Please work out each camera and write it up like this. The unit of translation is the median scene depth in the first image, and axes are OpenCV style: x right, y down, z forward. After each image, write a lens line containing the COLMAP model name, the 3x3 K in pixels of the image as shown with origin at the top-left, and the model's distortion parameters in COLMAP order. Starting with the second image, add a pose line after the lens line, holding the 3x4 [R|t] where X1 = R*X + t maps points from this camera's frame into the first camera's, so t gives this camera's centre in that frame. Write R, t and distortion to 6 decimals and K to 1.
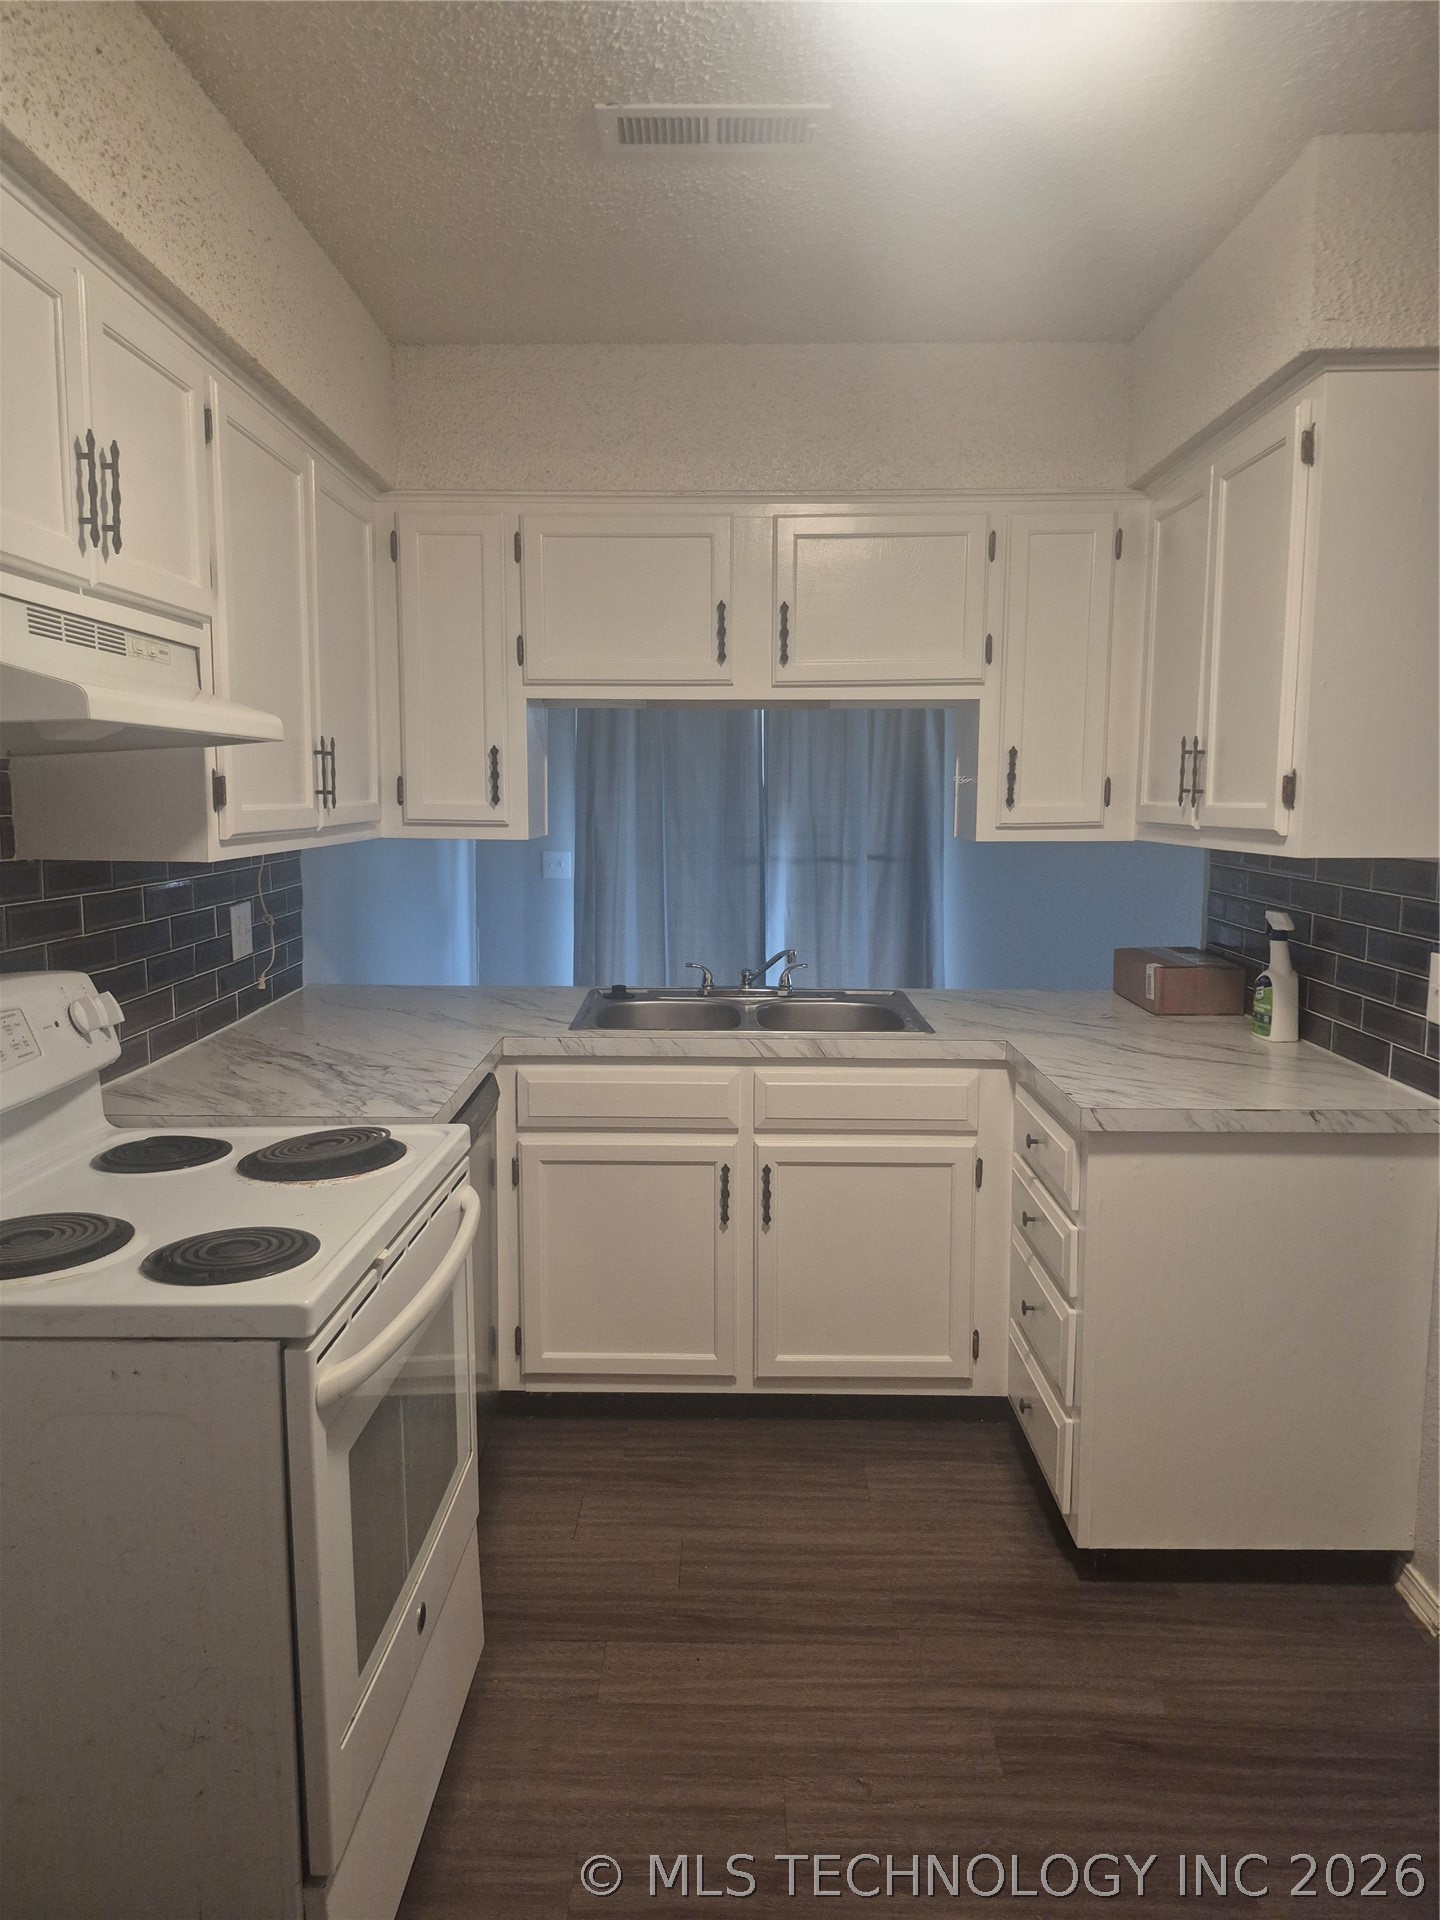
lens RADIAL K [[1339.0, 0, 718.2], [0, 1339.0, 953.5], [0, 0, 1]] dist [0.058975, -0.035284]
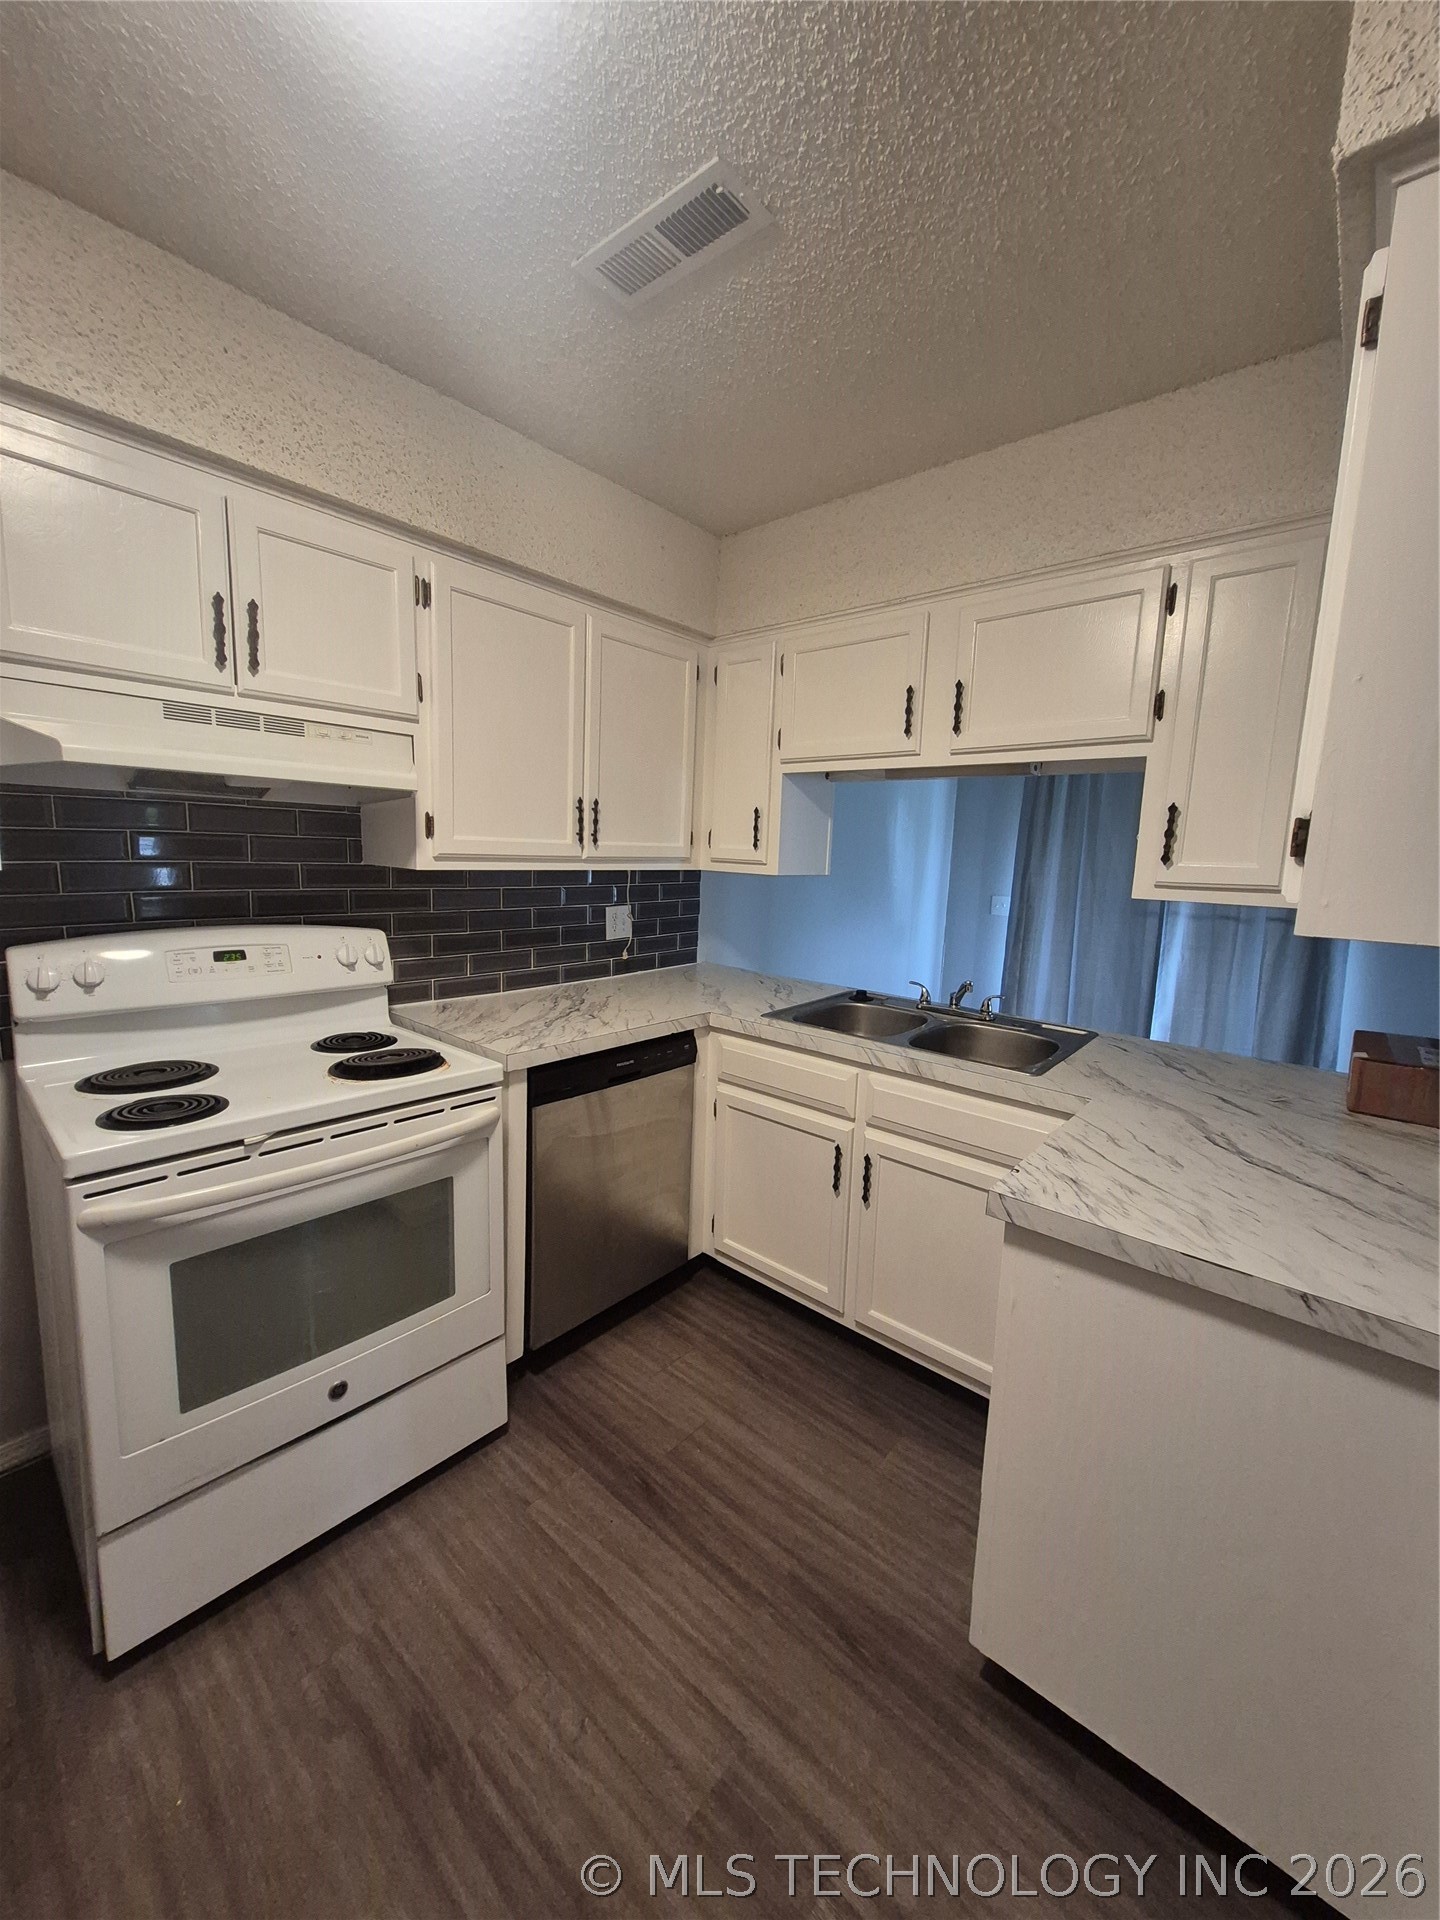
lens RADIAL K [[753.9, 0, 712.9], [0, 753.9, 954.7], [0, 0, 1]] dist [0.000274, 0.001725]
pose [[0.761203, 0.114568, -0.638313, 0.344852], [-0.111752, 0.992721, 0.044911, -0.033807], [0.638812, 0.037147, 0.768465, 0.391479]]
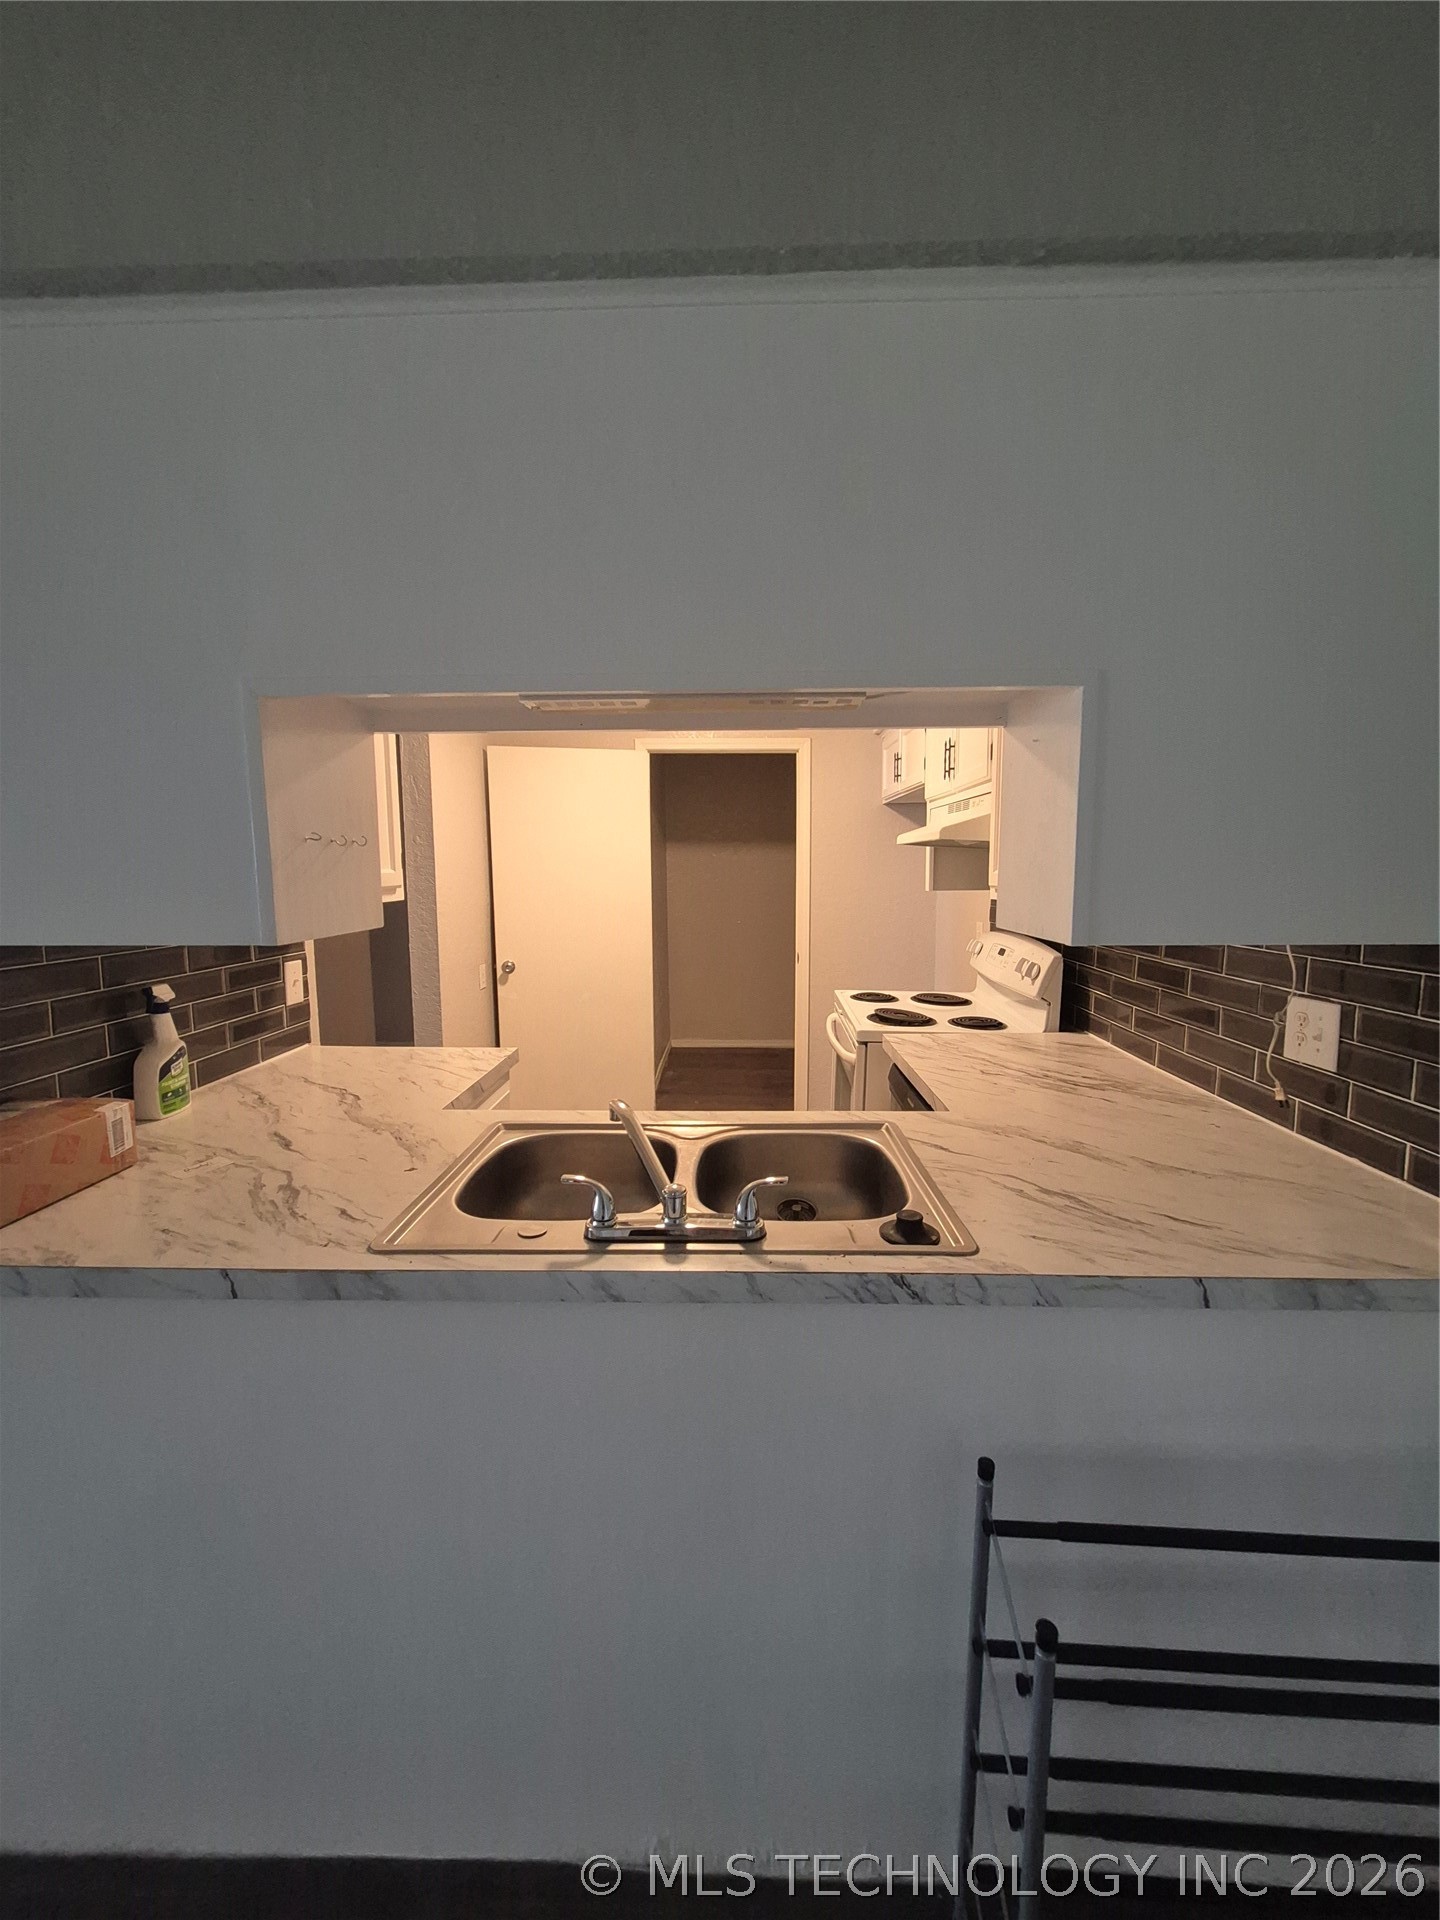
lens RADIAL K [[753.9, 0, 712.7], [0, 753.9, 958.4], [0, 0, 1]] dist [0.000274, 0.001725]
pose [[-0.999833, -0.004118, 0.017817, -0.011324], [0.000332, 0.970059, 0.242870, -0.186157], [-0.018284, 0.242835, -0.969895, 1.562999]]
